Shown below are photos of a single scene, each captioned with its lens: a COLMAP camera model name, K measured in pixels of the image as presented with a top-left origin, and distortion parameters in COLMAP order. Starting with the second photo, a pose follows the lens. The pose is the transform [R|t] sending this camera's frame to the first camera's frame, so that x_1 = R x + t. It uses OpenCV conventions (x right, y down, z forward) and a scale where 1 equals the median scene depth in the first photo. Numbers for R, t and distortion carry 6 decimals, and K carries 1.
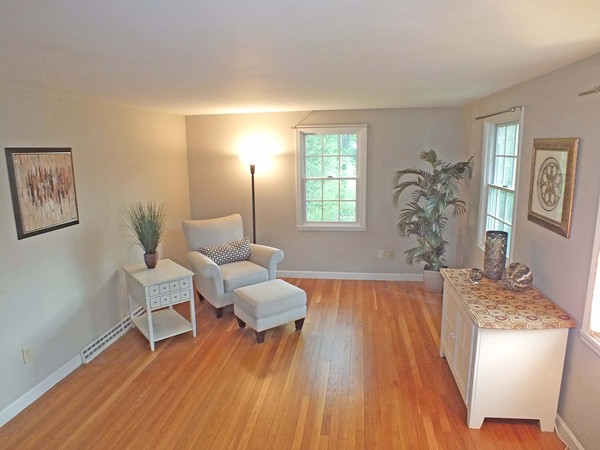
lens RADIAL K [[383.6, 0, 302.0], [0, 383.6, 222.0], [0, 0, 1]] dist [-0.077829, 0.031533]
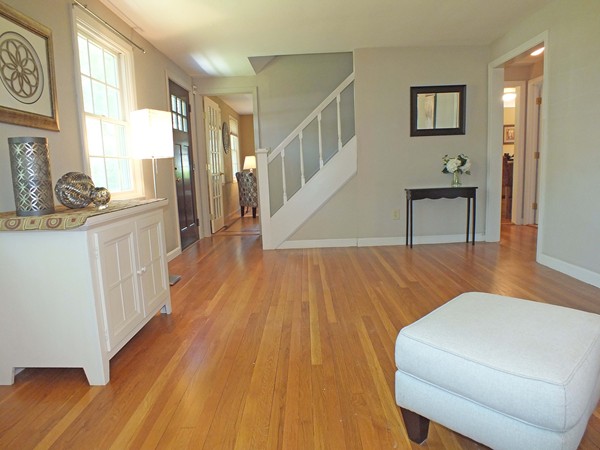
lens RADIAL K [[383.6, 0, 302.0], [0, 383.6, 222.0], [0, 0, 1]] dist [-0.077829, 0.031533]
pose [[-0.989113, 0.070149, -0.129359, 0.194513], [0.025035, 0.946468, 0.321826, -0.029581], [0.145010, 0.315084, -0.937920, 1.923795]]
